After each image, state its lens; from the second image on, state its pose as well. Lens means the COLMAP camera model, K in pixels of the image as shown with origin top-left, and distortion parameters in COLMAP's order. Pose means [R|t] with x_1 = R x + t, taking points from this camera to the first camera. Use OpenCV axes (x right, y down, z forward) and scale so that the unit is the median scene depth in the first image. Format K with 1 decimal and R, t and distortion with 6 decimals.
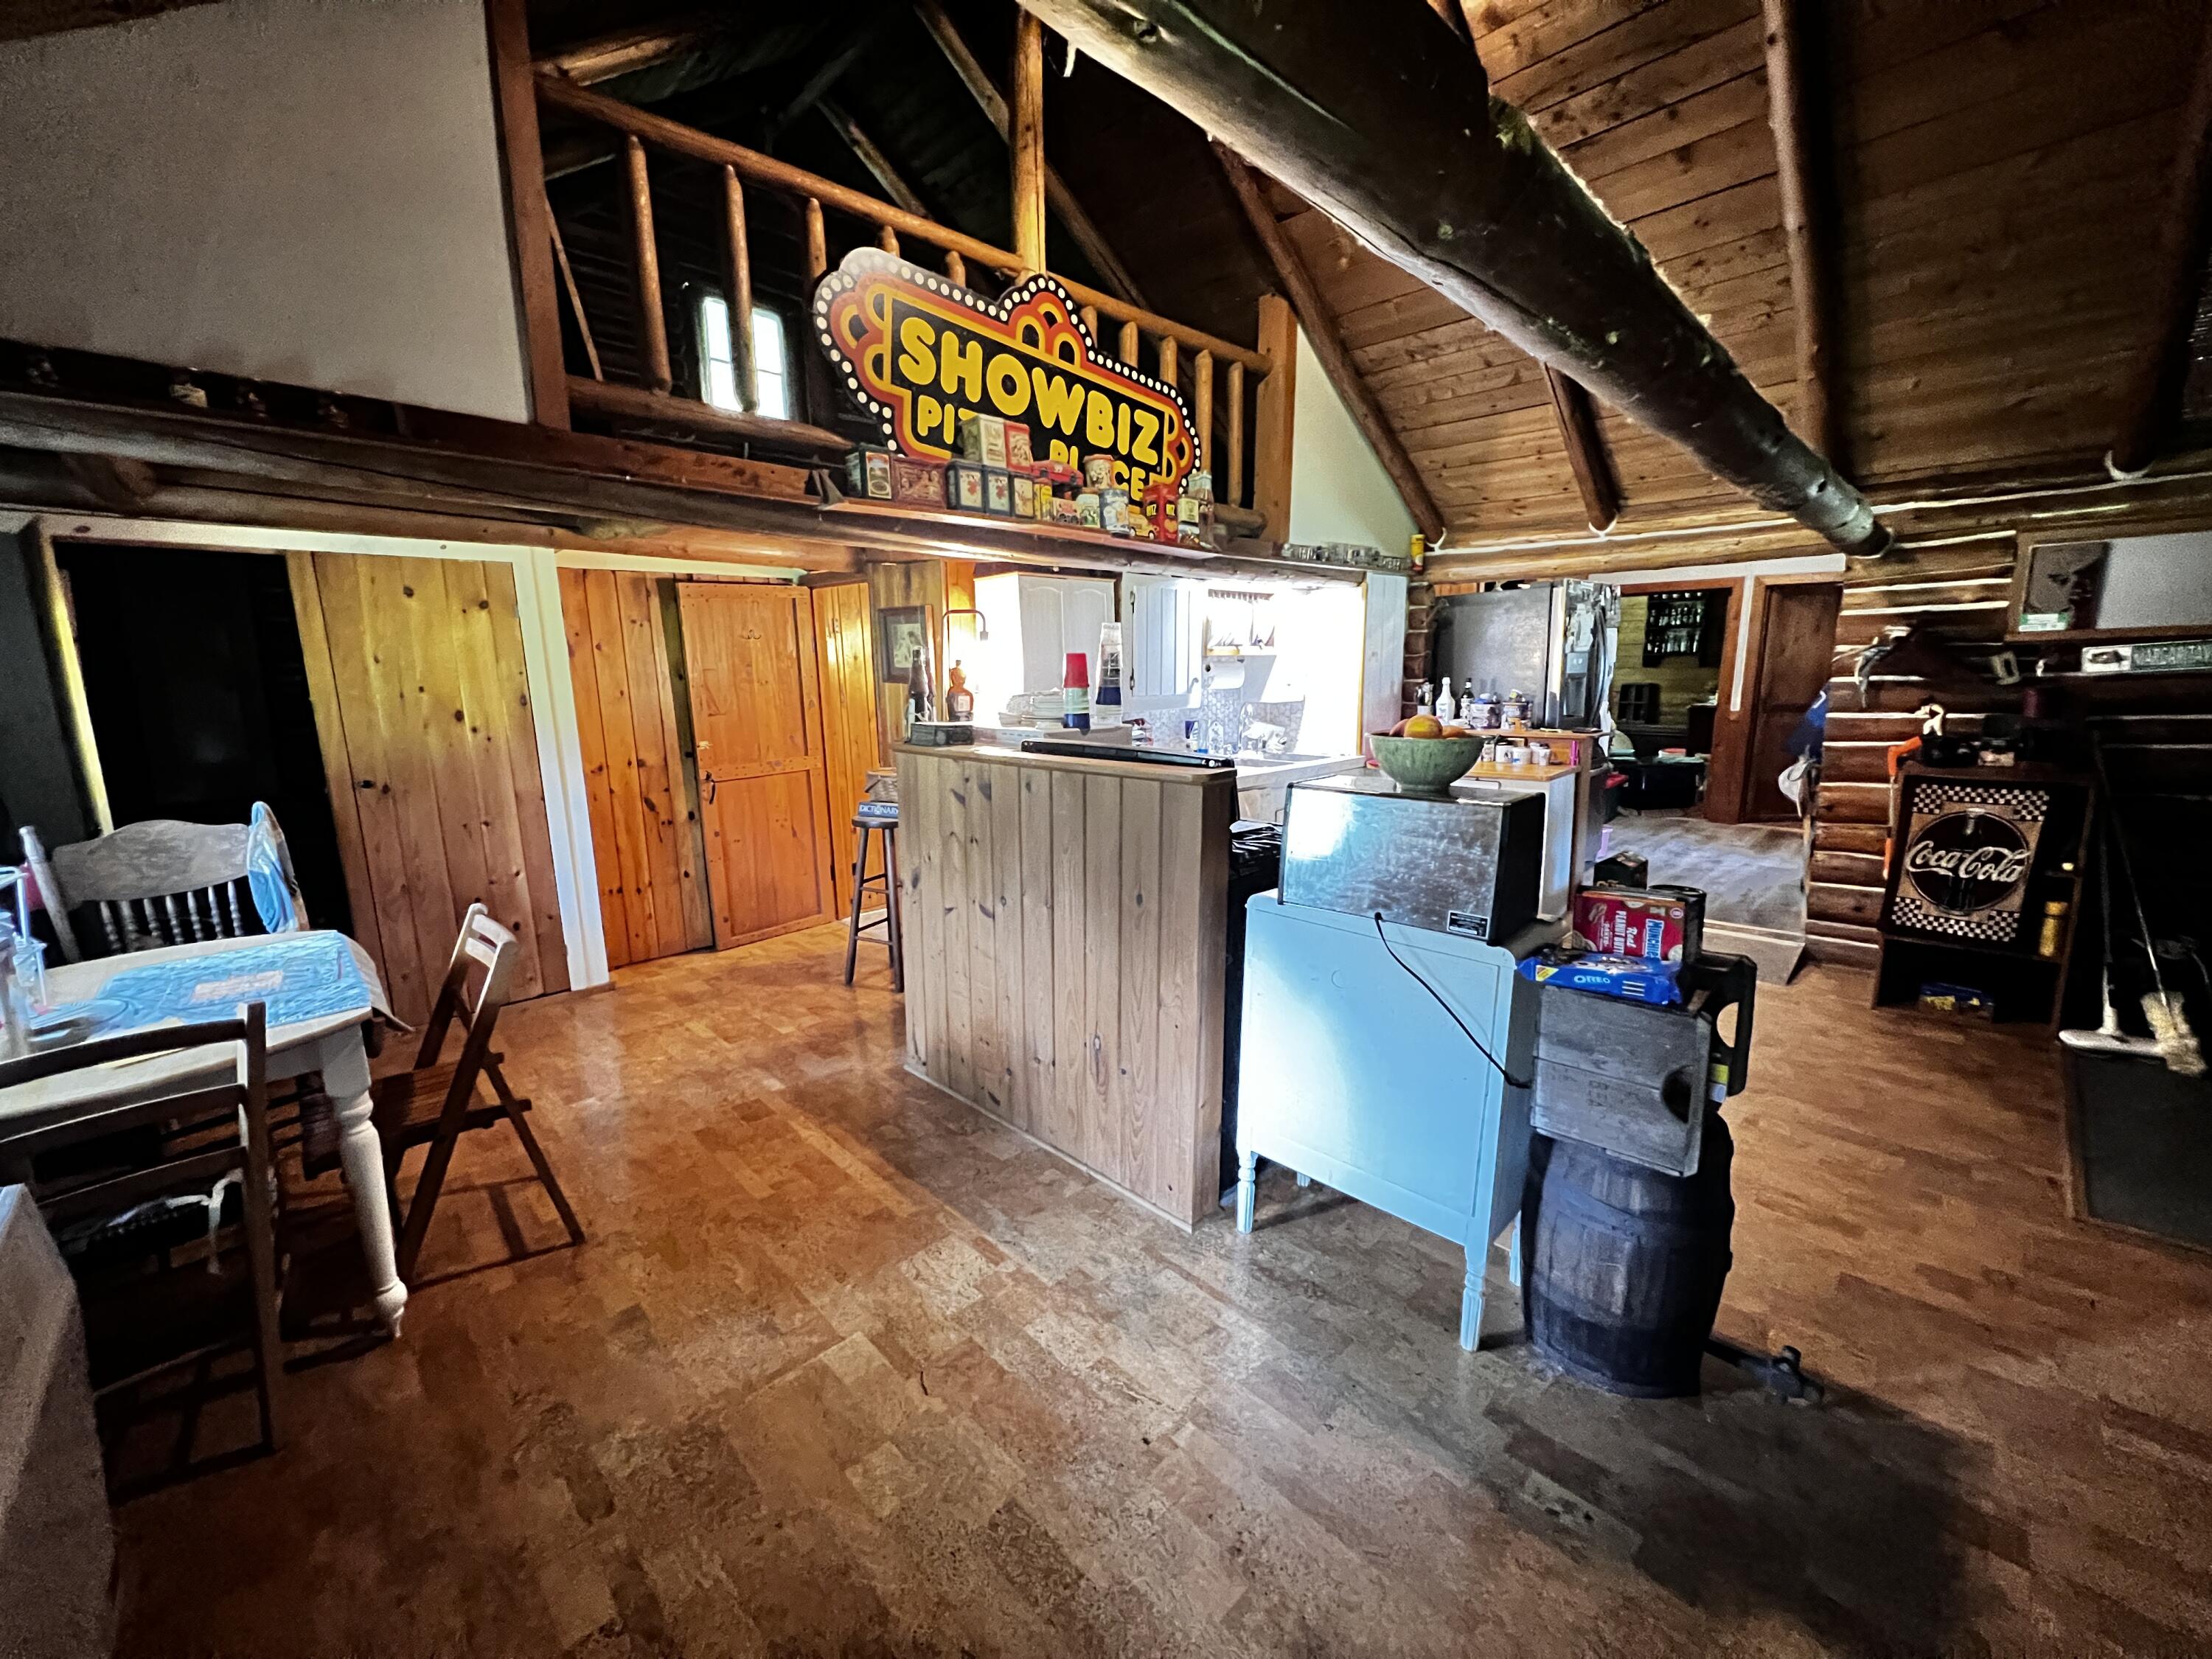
lens RADIAL K [[883.6, 0, 1109.0], [0, 883.6, 828.0], [0, 0, 1]] dist [-0.000275, 0.000058]
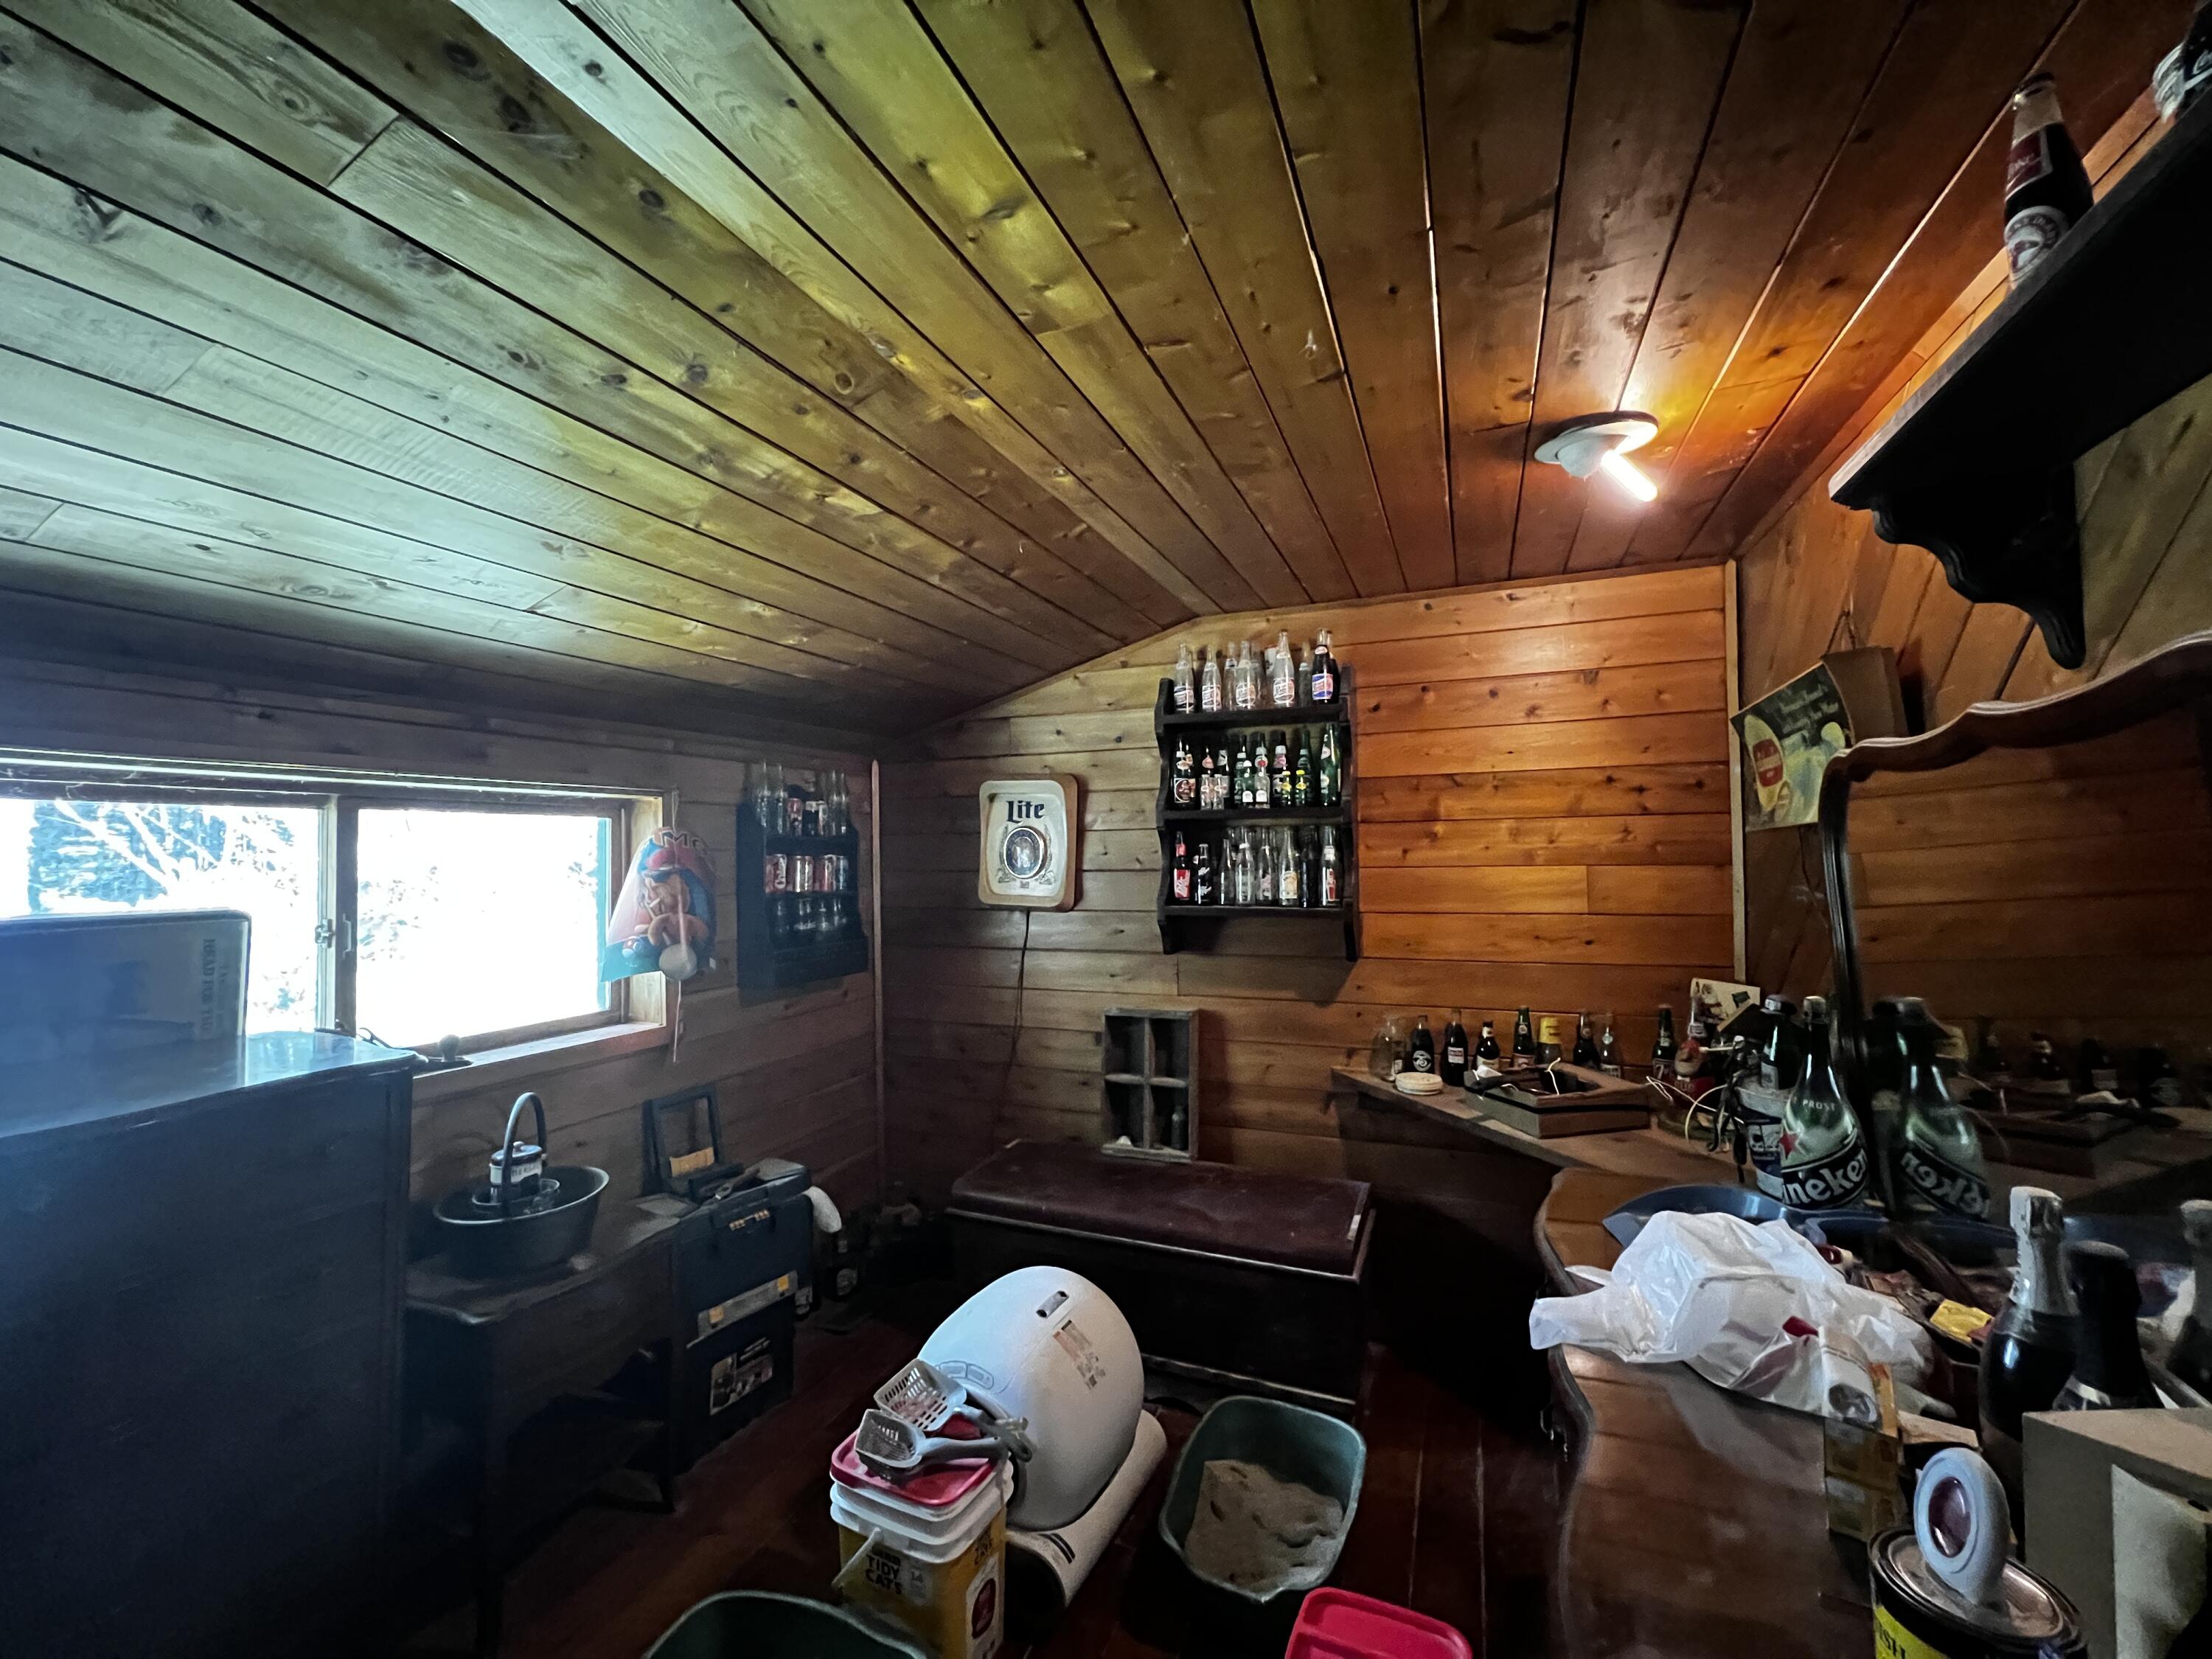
lens RADIAL K [[883.6, 0, 1106.9], [0, 883.6, 830.1], [0, 0, 1]] dist [-0.000275, 0.000058]
pose [[0.922196, 0.007250, 0.386655, 0.484487], [0.074996, 0.977491, -0.197200, -0.168018], [-0.379381, 0.210855, 0.900894, 0.757420]]
